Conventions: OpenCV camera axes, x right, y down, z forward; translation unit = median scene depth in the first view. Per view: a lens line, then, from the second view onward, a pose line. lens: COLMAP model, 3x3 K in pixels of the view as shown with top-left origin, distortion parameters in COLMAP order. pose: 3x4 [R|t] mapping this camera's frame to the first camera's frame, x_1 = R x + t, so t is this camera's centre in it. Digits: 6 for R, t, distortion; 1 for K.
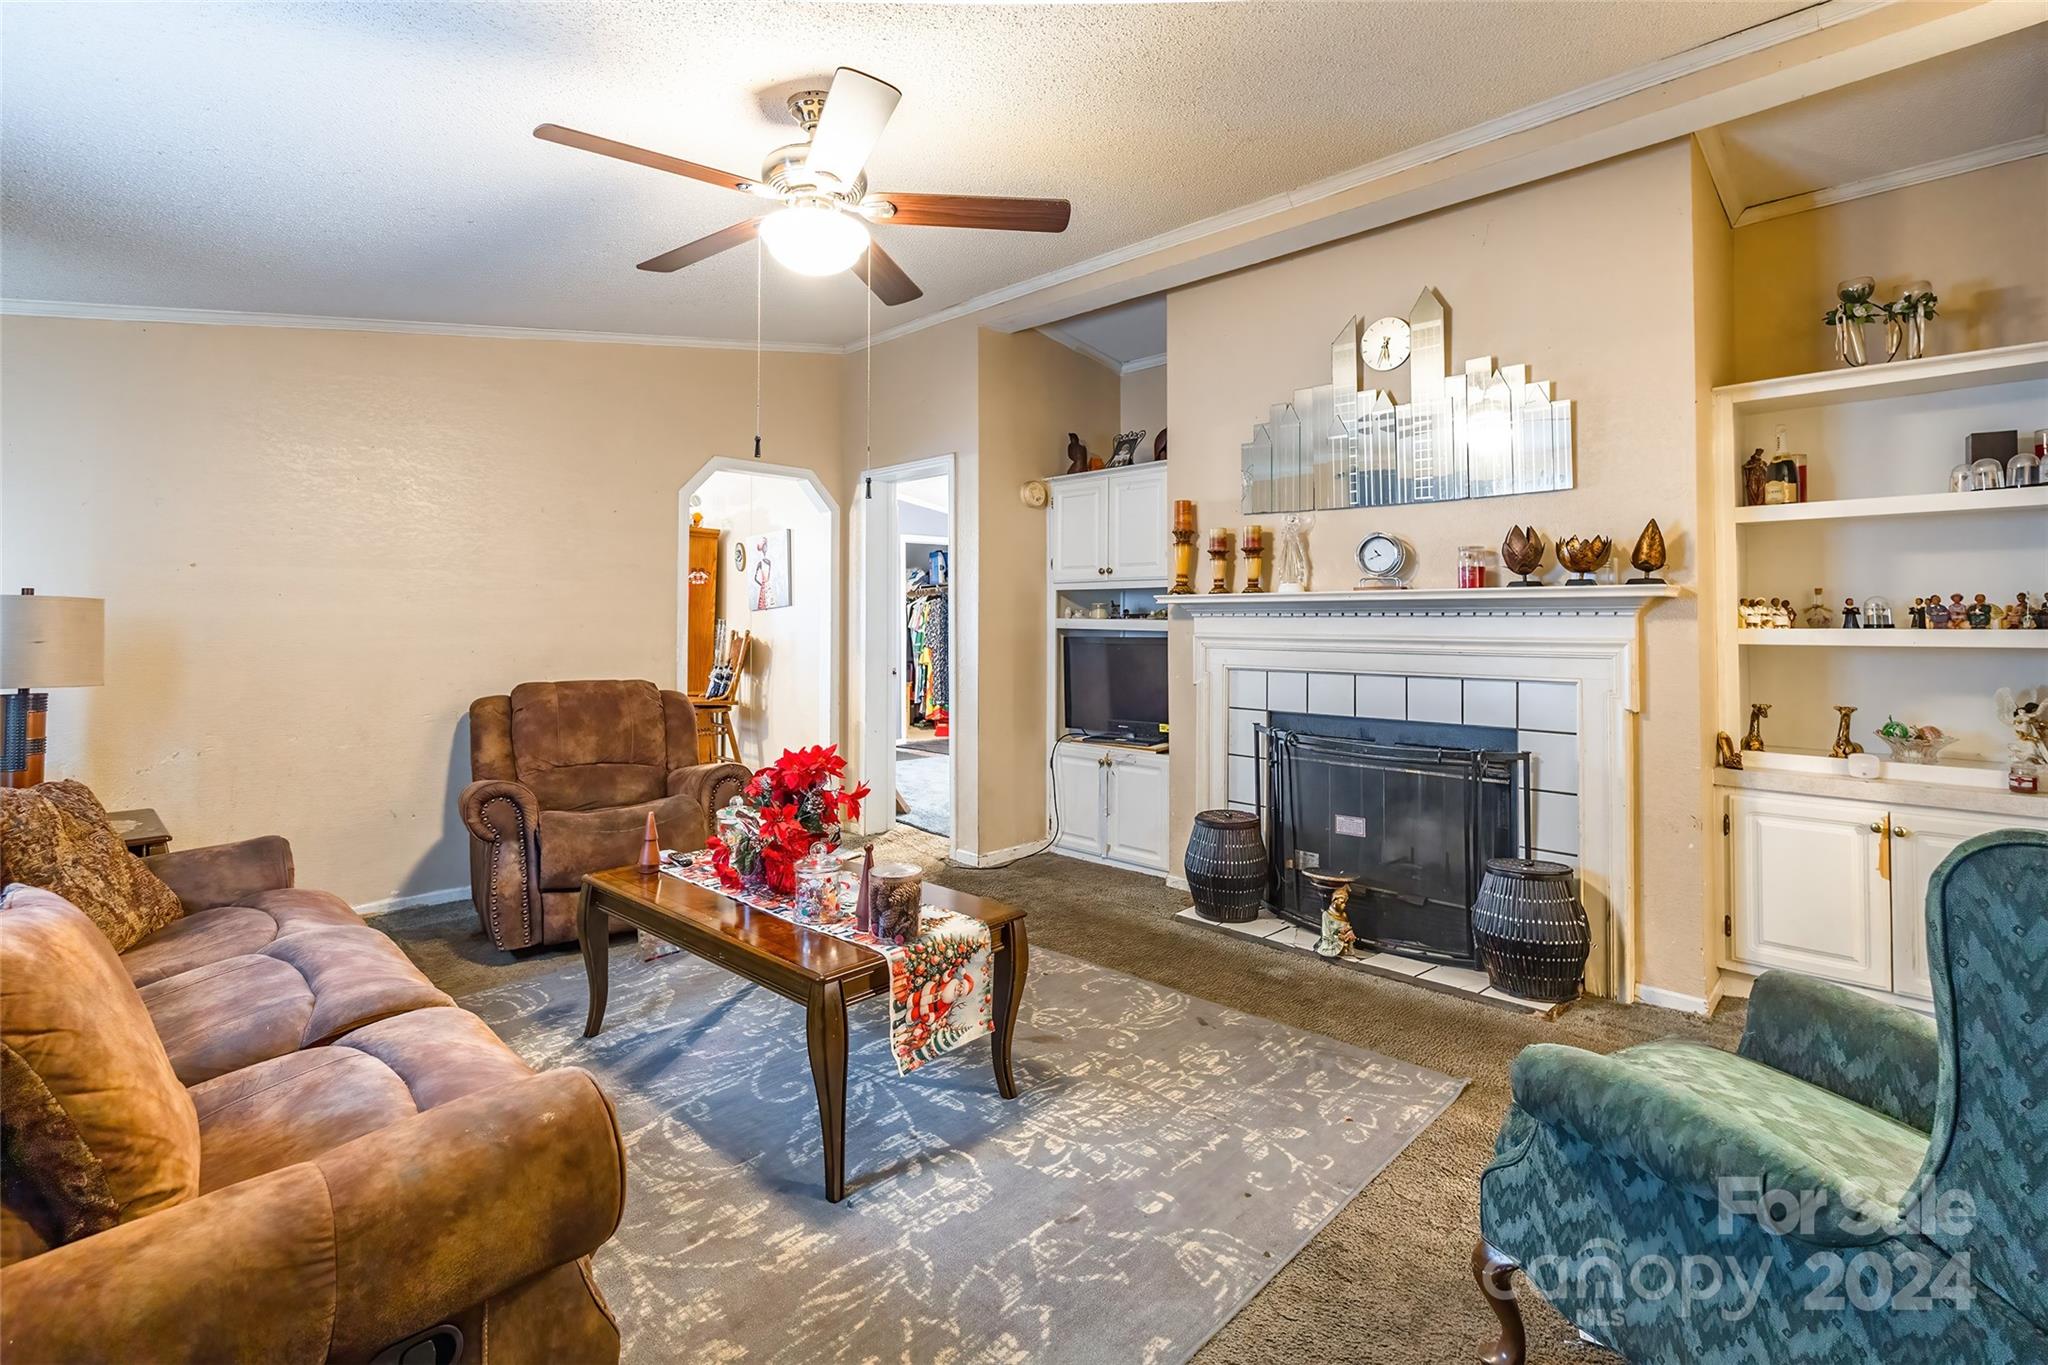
lens RADIAL K [[940.1, 0, 1035.5], [0, 940.1, 624.8], [0, 0, 1]] dist [-0.014005, -0.000153]
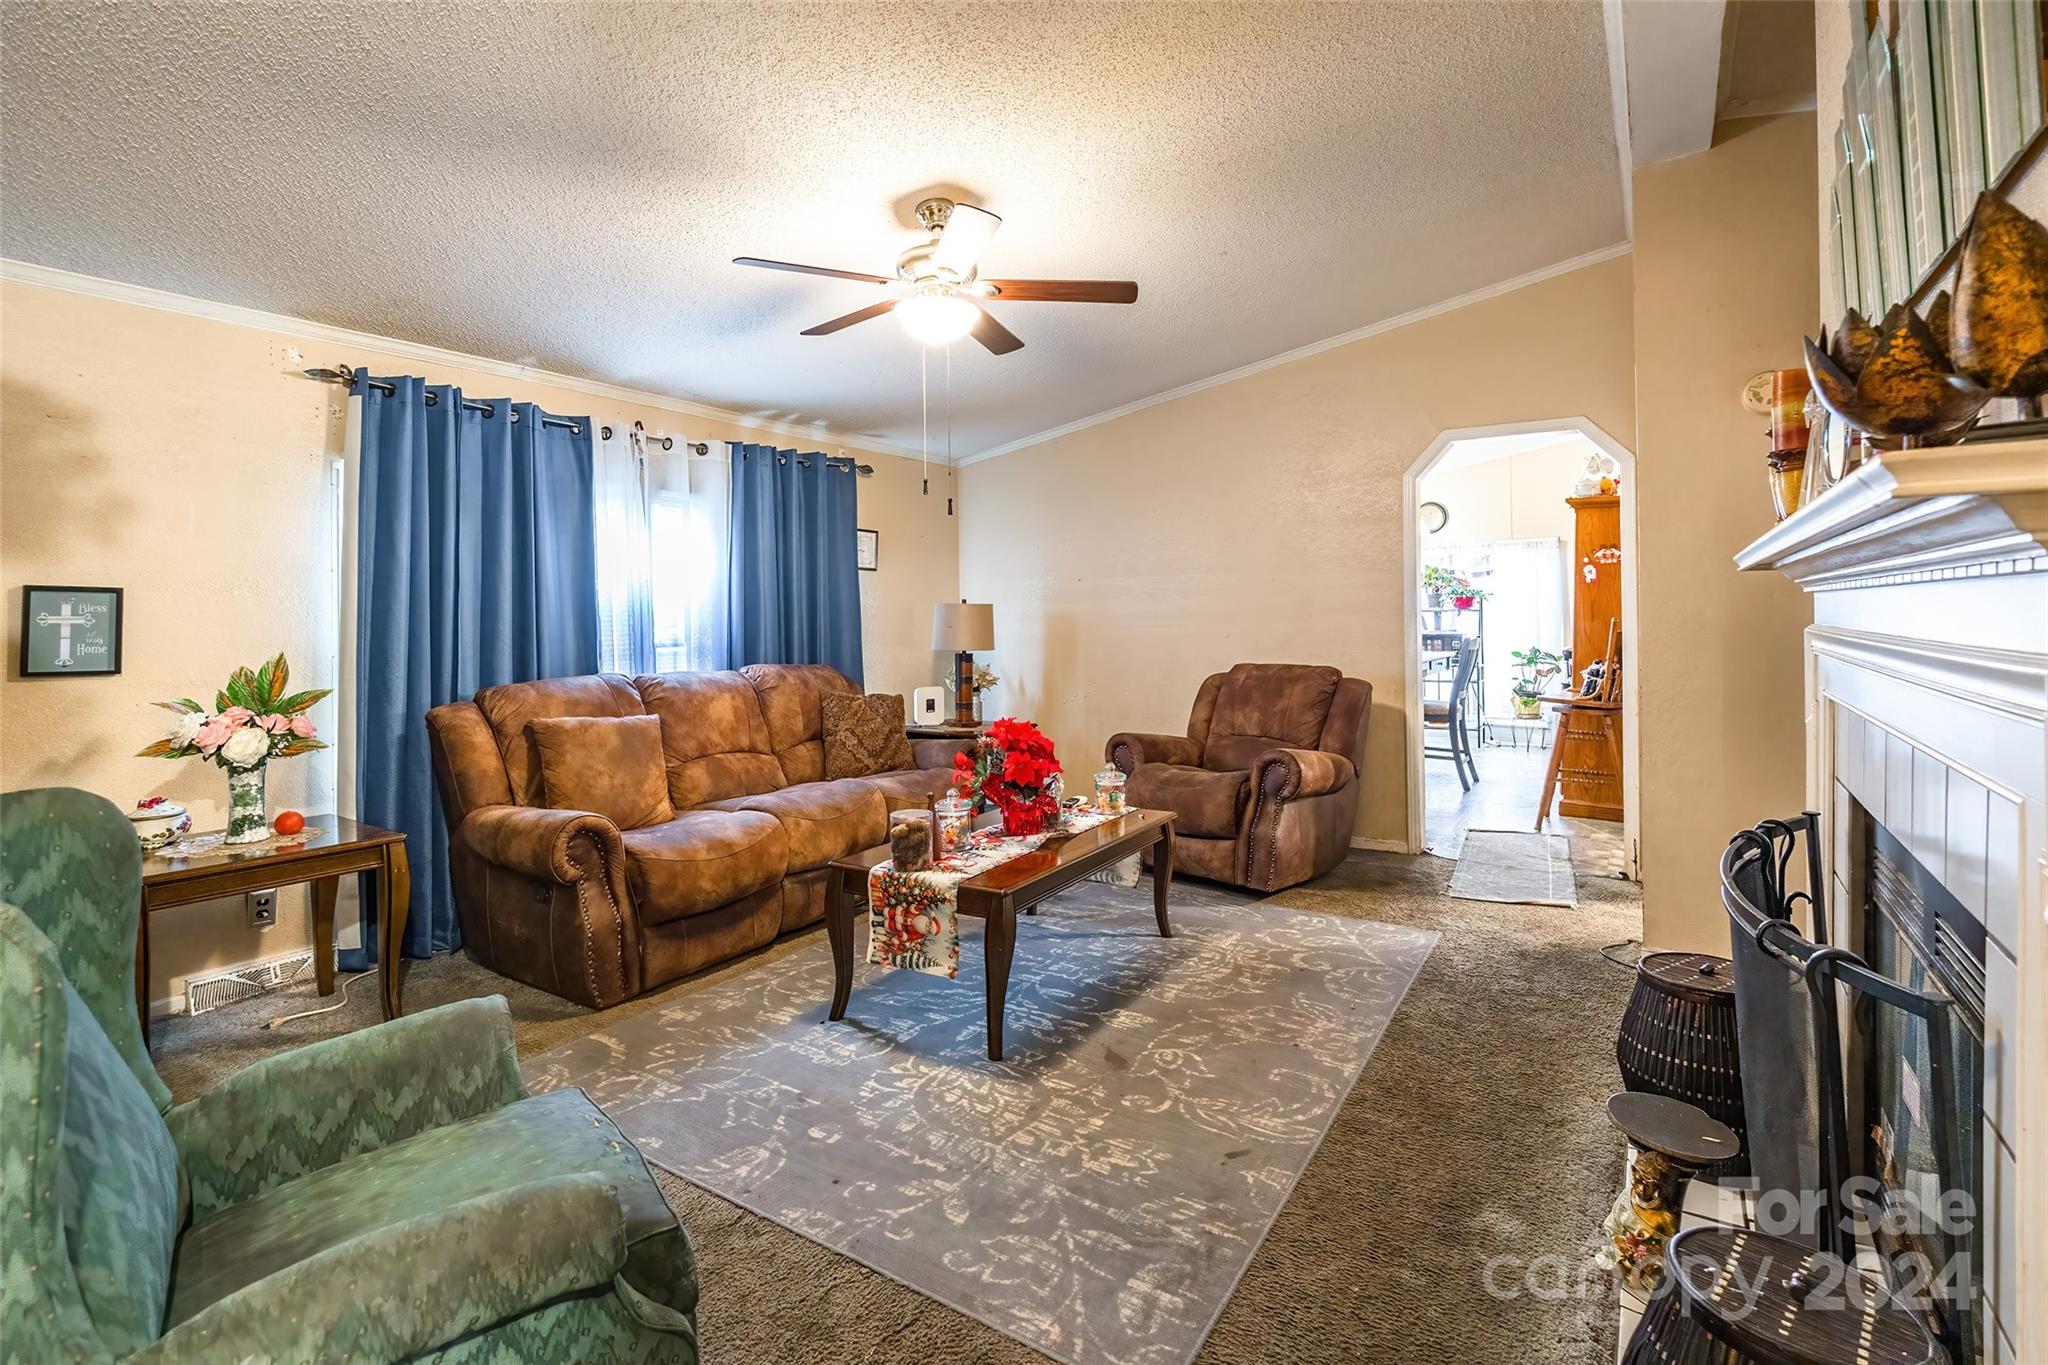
lens RADIAL K [[965.6, 0, 1026.3], [0, 965.6, 610.3], [0, 0, 1]] dist [-0.011646, 0.000173]
pose [[0.180692, -0.011294, -0.983475, 1.127454], [0.015053, 0.999849, -0.008717, -0.002531], [0.983425, -0.013229, 0.180835, 0.882898]]
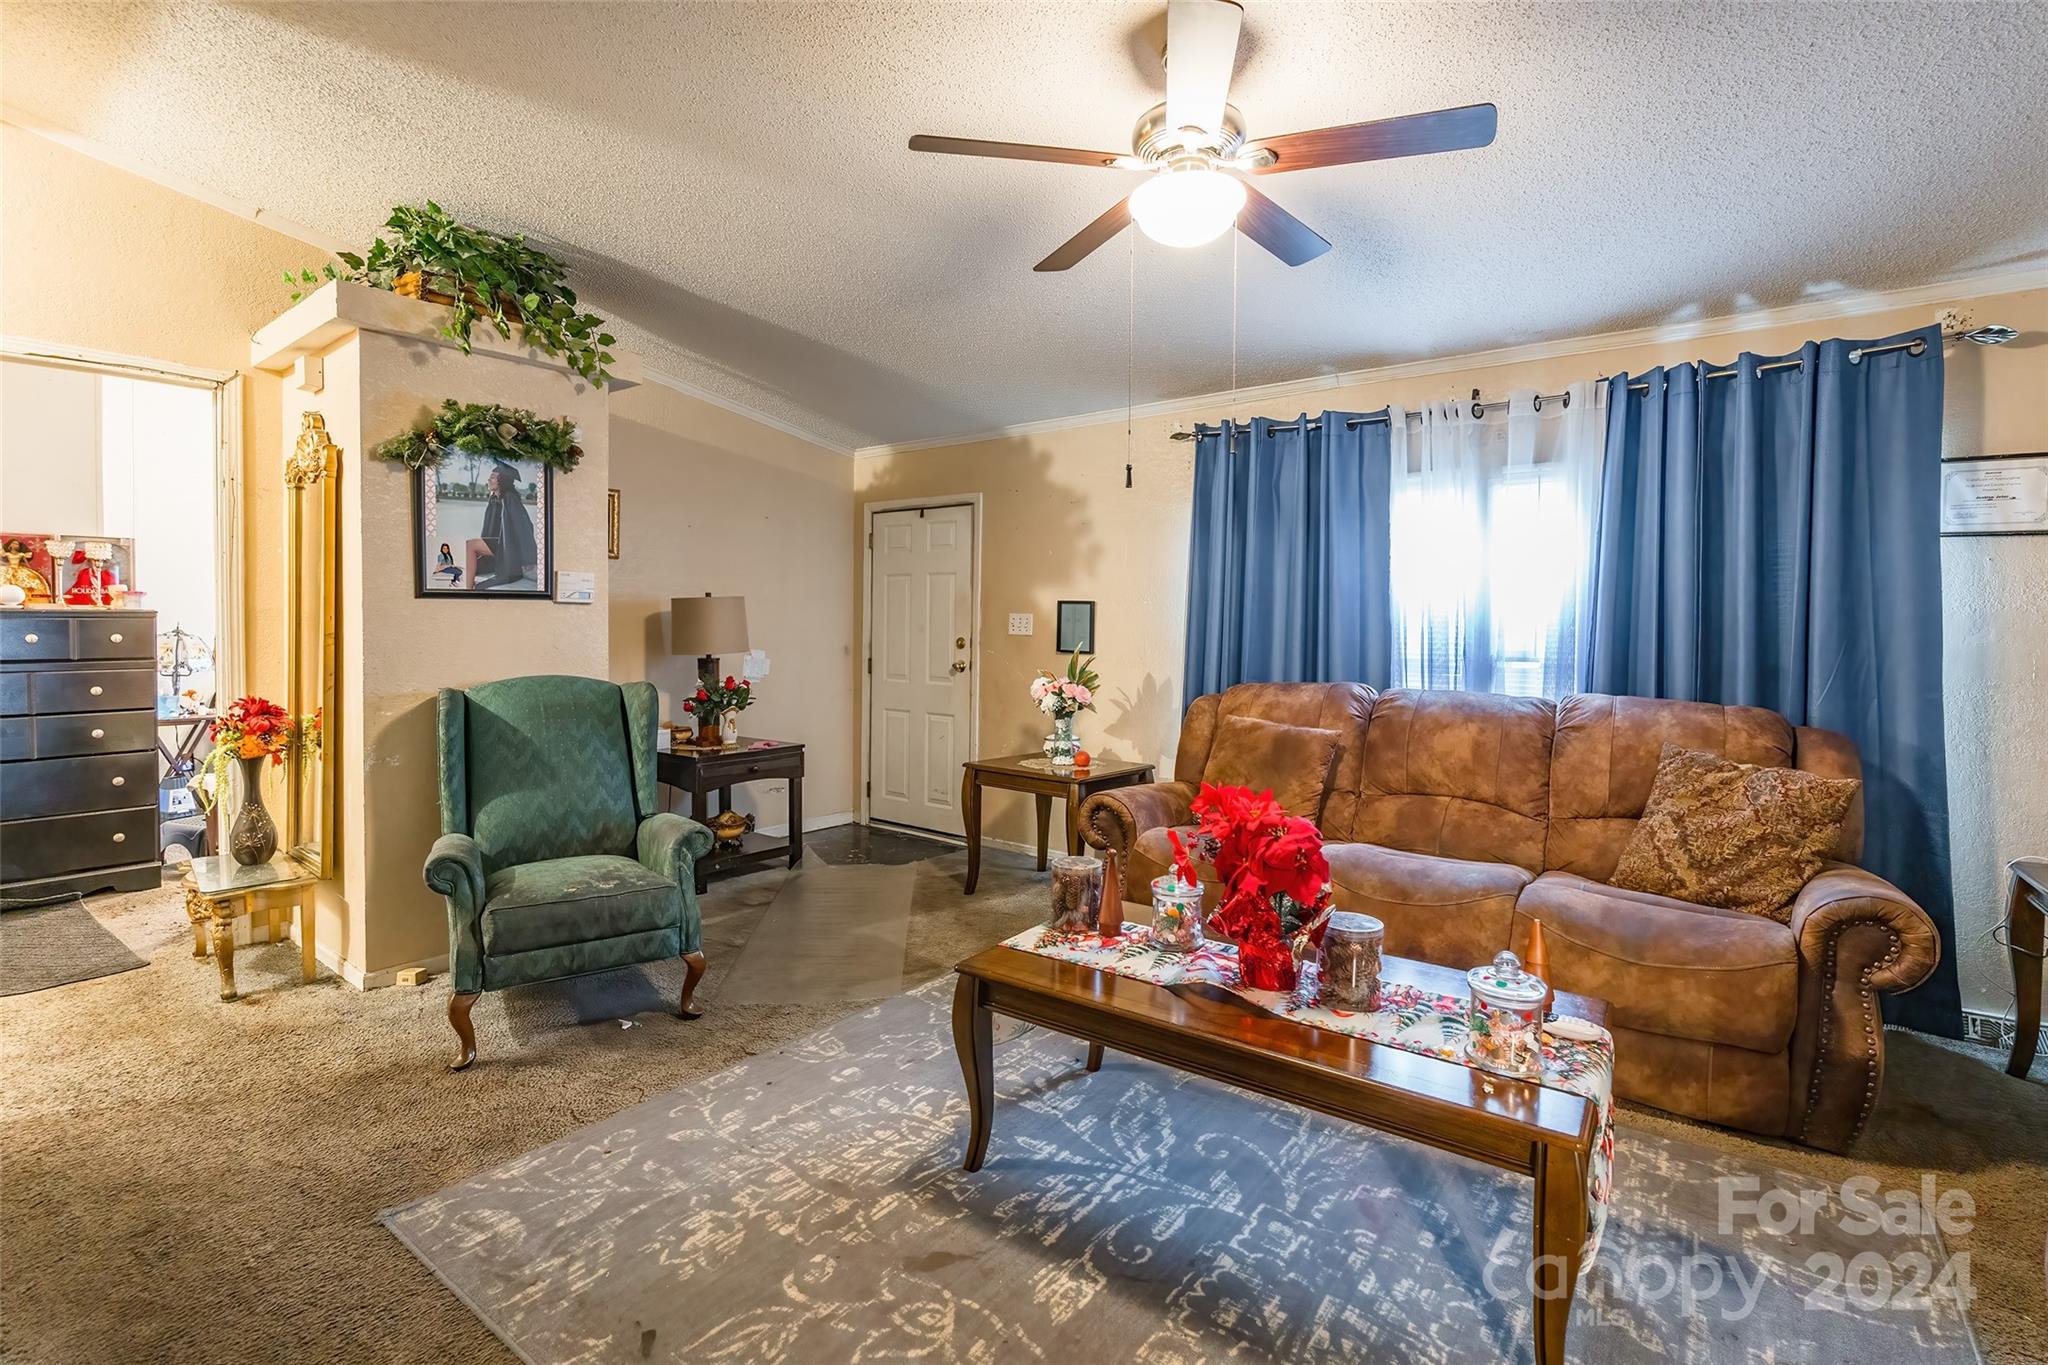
lens RADIAL K [[944.7, 0, 1020.9], [0, 944.7, 652.2], [0, 0, 1]] dist [-0.010084, 0.000598]
pose [[-0.994845, -0.006647, -0.101185, 0.020247], [-0.009489, 0.999573, 0.027630, -0.005415], [0.100958, 0.028448, -0.994484, 1.962832]]
